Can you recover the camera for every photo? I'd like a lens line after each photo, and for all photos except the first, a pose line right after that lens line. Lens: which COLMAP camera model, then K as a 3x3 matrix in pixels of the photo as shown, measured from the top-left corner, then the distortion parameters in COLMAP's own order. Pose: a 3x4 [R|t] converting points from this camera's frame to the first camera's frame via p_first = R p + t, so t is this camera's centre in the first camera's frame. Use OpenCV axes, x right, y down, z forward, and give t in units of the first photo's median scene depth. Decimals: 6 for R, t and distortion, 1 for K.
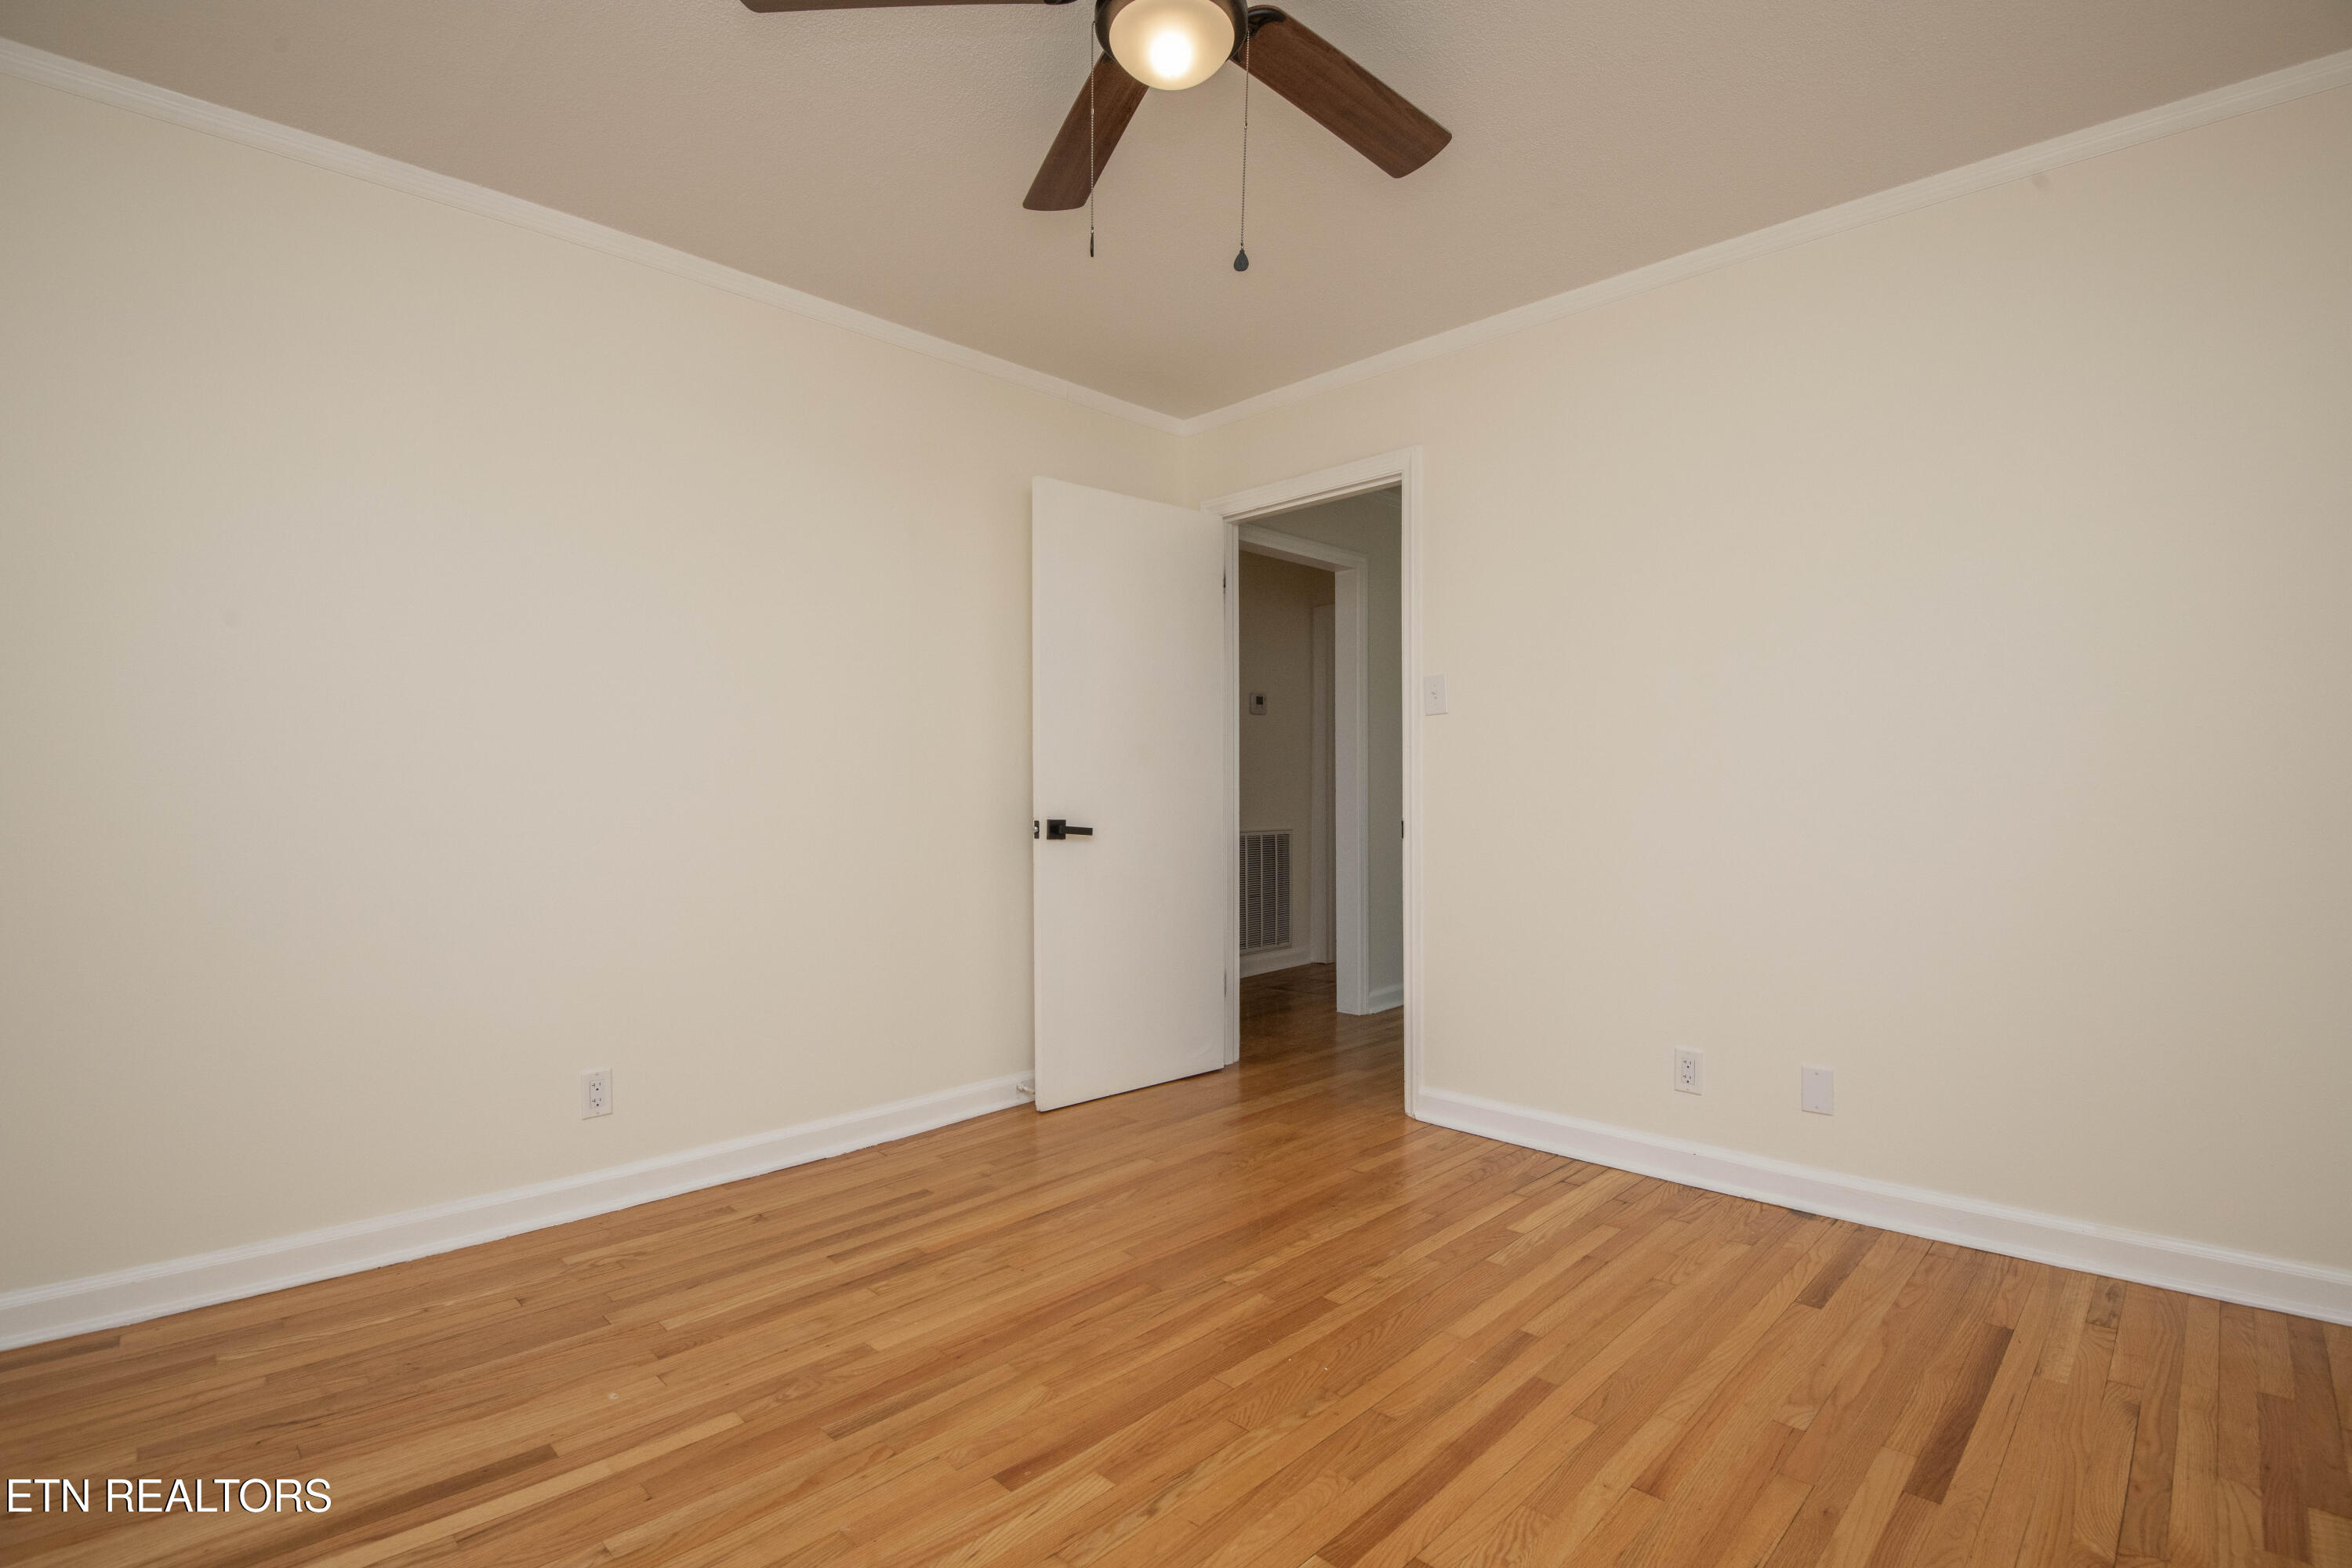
lens RADIAL K [[1089.6, 0, 1188.9], [0, 1089.6, 784.3], [0, 0, 1]] dist [-0.010773, -0.021563]
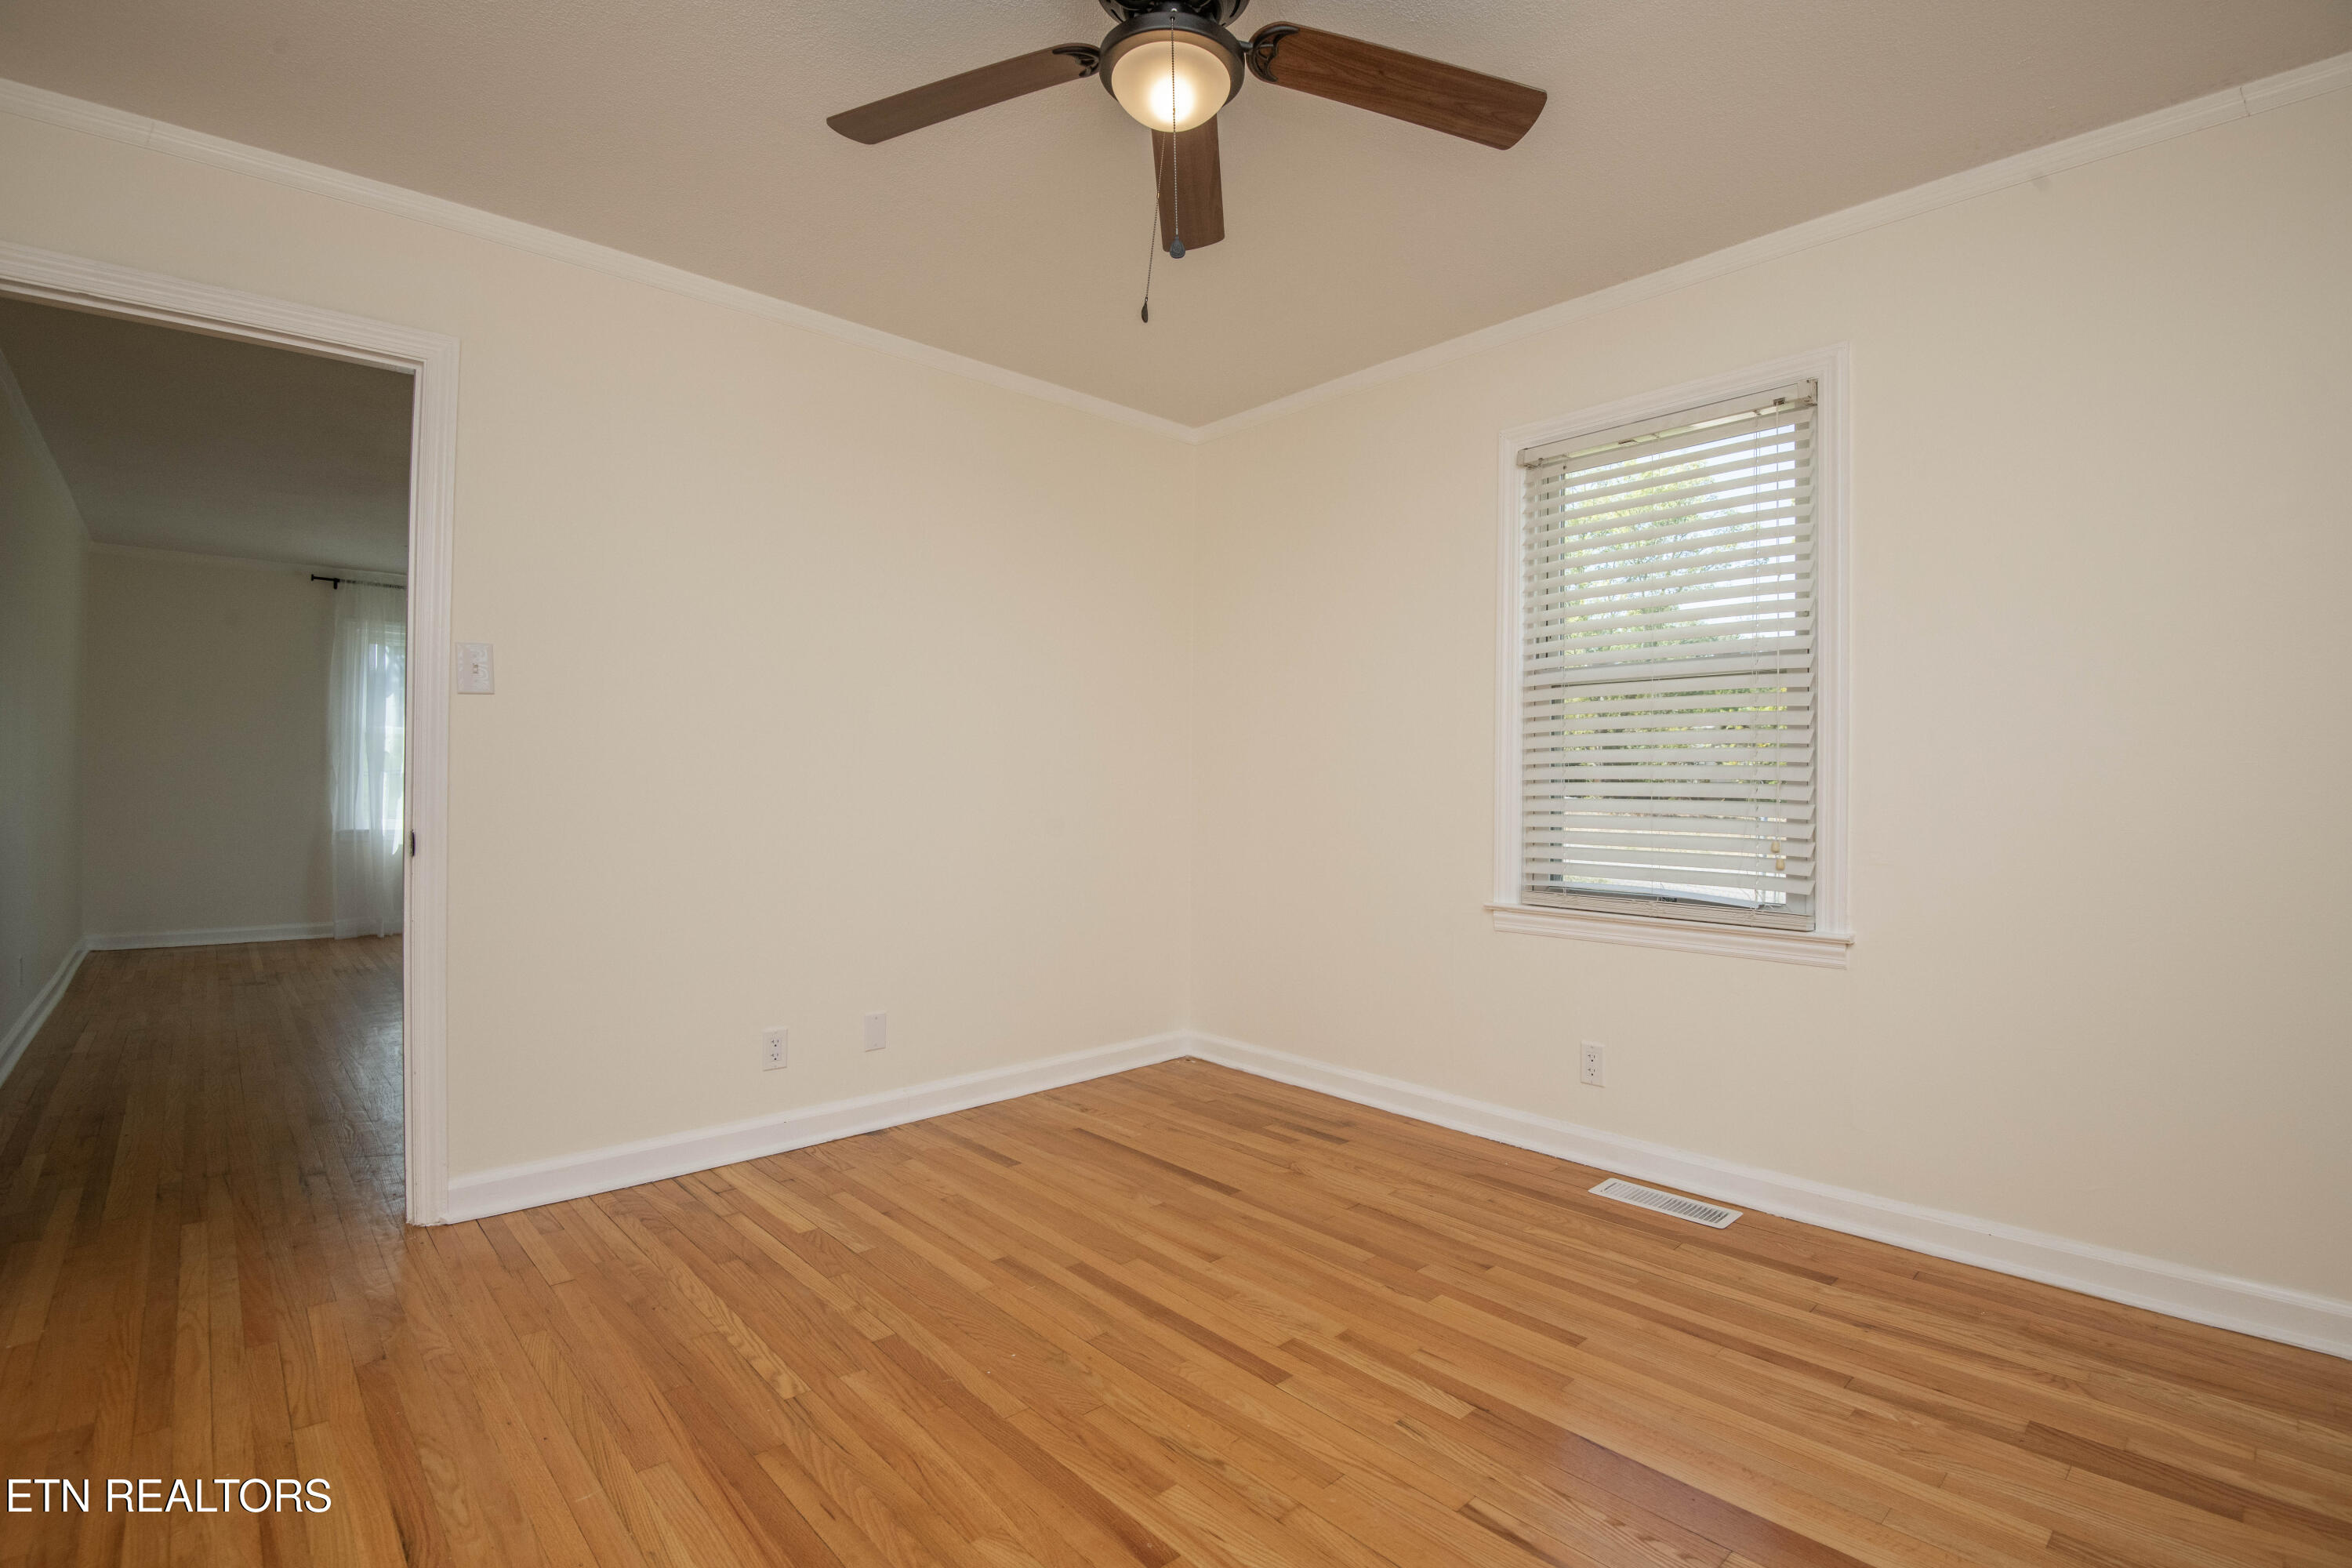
lens RADIAL K [[1089.6, 0, 1188.9], [0, 1089.6, 784.3], [0, 0, 1]] dist [-0.010773, -0.021563]
pose [[0.048561, 0.003193, 0.998815, -0.780161], [-0.009638, 0.999950, -0.002728, -0.003710], [-0.998774, -0.009494, 0.048589, 0.682219]]
